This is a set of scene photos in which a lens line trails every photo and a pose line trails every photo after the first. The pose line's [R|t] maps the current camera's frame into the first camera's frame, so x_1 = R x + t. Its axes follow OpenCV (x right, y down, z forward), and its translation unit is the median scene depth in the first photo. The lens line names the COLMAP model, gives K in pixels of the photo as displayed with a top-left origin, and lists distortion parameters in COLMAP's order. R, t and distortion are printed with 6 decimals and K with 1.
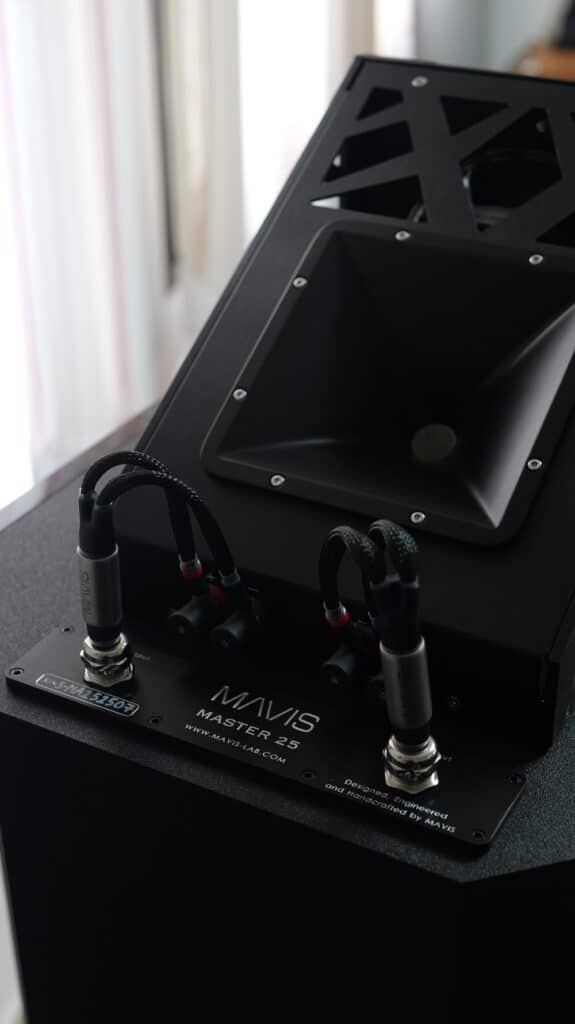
lens RADIAL K [[1490.0, 0, 296.8], [0, 1490.0, 507.7], [0, 0, 1]] dist [0.017043, 0.000000]
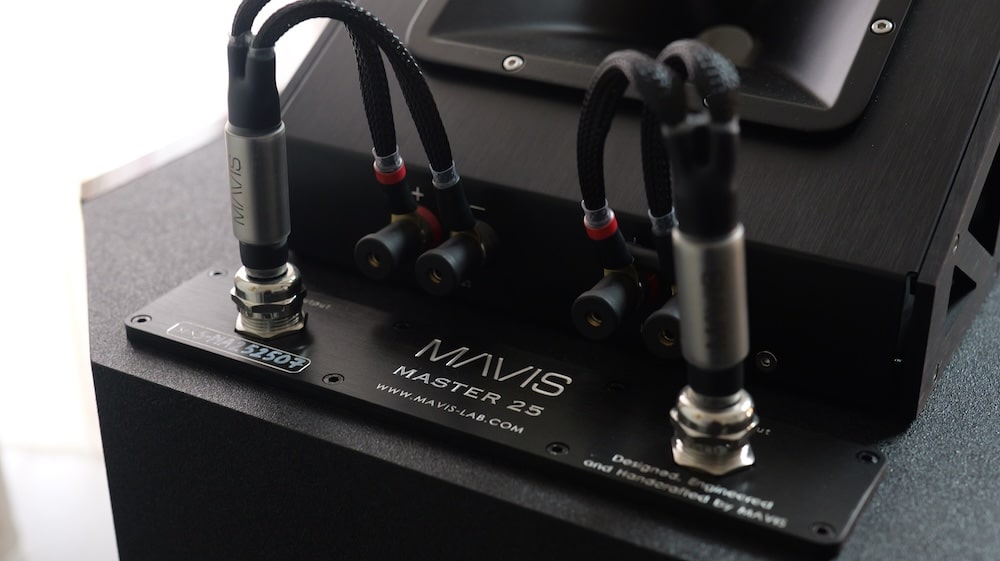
lens RADIAL K [[1455.1, 0, 489.5], [0, 1455.1, 284.6], [0, 0, 1]] dist [0.017043, 0.000000]
pose [[0.999813, 0.013756, -0.013605, -0.014541], [-0.014561, 0.998033, -0.060969, 0.141630], [0.012739, 0.061156, 0.998047, 0.332117]]
